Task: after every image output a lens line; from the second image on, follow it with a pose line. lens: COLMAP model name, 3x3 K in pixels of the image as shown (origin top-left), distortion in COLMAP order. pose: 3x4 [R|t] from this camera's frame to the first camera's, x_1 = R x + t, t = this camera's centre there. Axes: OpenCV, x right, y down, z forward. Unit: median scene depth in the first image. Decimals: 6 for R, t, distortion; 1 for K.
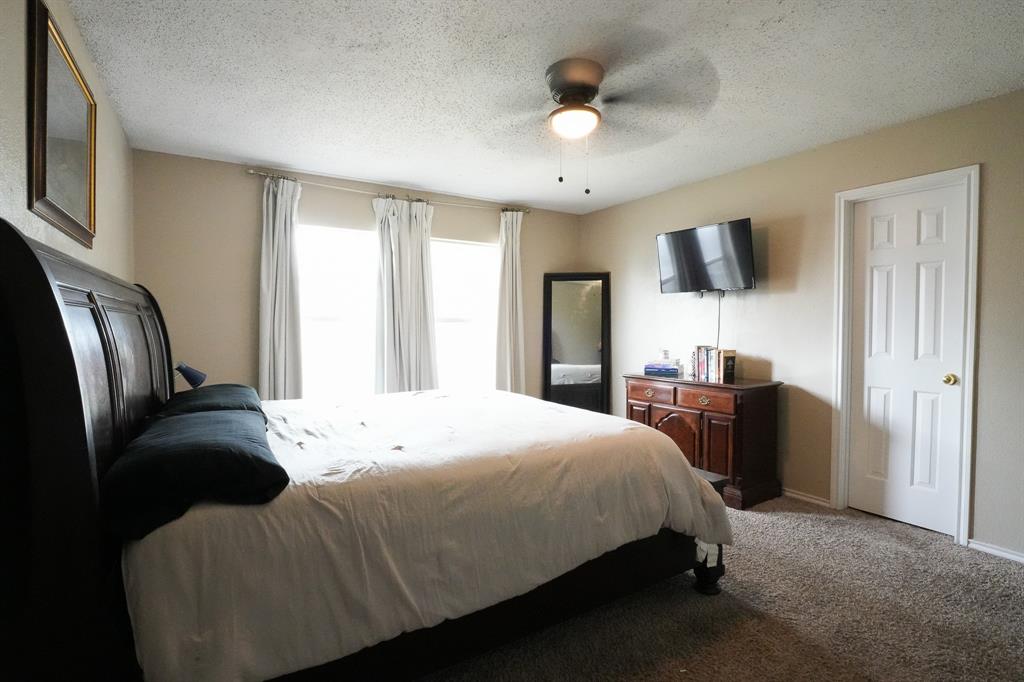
lens RADIAL K [[491.0, 0, 513.6], [0, 491.0, 341.1], [0, 0, 1]] dist [-0.044488, 0.010129]
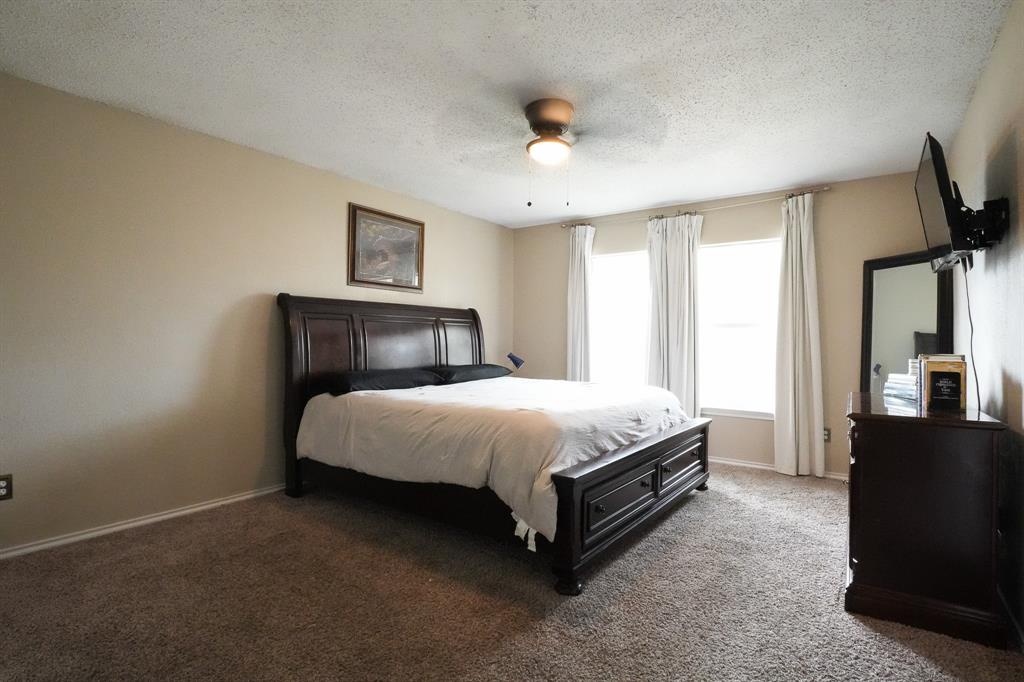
lens RADIAL K [[491.0, 0, 515.7], [0, 491.0, 338.6], [0, 0, 1]] dist [-0.044488, 0.010129]
pose [[0.391028, -0.000940, -0.920378, 0.744109], [-0.034775, 0.999270, -0.015795, 0.016833], [0.919722, 0.038183, 0.390710, 0.298027]]
